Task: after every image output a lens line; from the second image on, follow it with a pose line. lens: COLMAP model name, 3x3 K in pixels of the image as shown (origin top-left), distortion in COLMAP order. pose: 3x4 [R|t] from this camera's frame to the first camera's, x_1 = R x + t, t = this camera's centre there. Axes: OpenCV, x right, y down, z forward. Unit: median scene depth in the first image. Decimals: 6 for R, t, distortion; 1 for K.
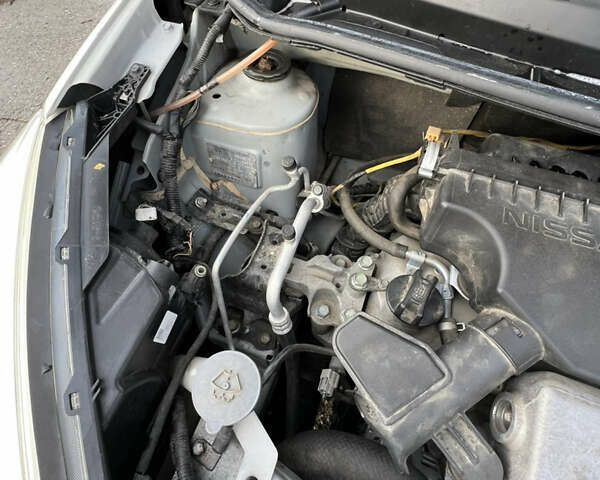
lens RADIAL K [[320.9, 0, 300.0], [0, 320.9, 240.0], [0, 0, 1]] dist [-0.001391, 0.000665]
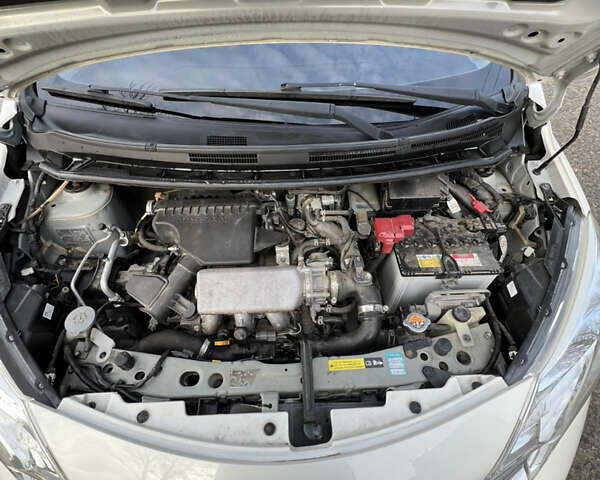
lens RADIAL K [[320.9, 0, 300.0], [0, 320.9, 240.0], [0, 0, 1]] dist [-0.001391, 0.000665]
pose [[0.917167, -0.314176, 0.245148, 0.639238], [0.345290, 0.933646, -0.095287, 0.501862], [-0.198944, 0.172042, 0.964792, -1.276435]]
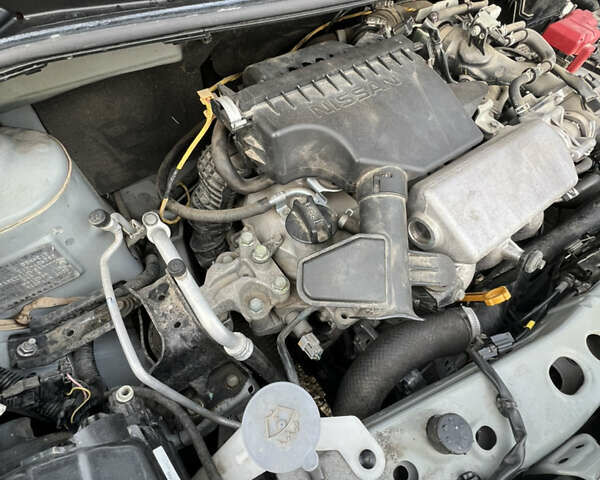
lens RADIAL K [[320.9, 0, 300.0], [0, 320.9, 240.0], [0, 0, 1]] dist [-0.001391, 0.000665]
pose [[0.548367, -0.690036, 0.472381, -0.191875], [0.686706, 0.693942, 0.216516, -0.032603], [-0.477209, 0.205656, 0.854387, 0.093260]]
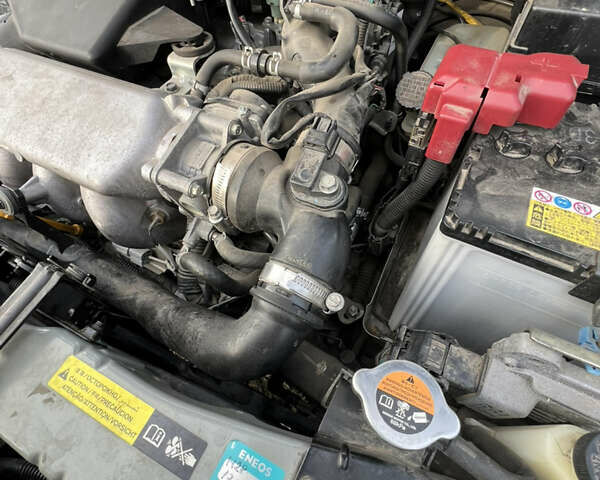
lens RADIAL K [[320.9, 0, 300.0], [0, 320.9, 240.0], [0, 0, 1]] dist [-0.001391, 0.000665]
pose [[0.991557, 0.063475, -0.113071, 1.439009], [-0.067216, 0.997300, -0.029578, 0.782684], [0.110889, 0.036928, 0.993147, -0.057077]]
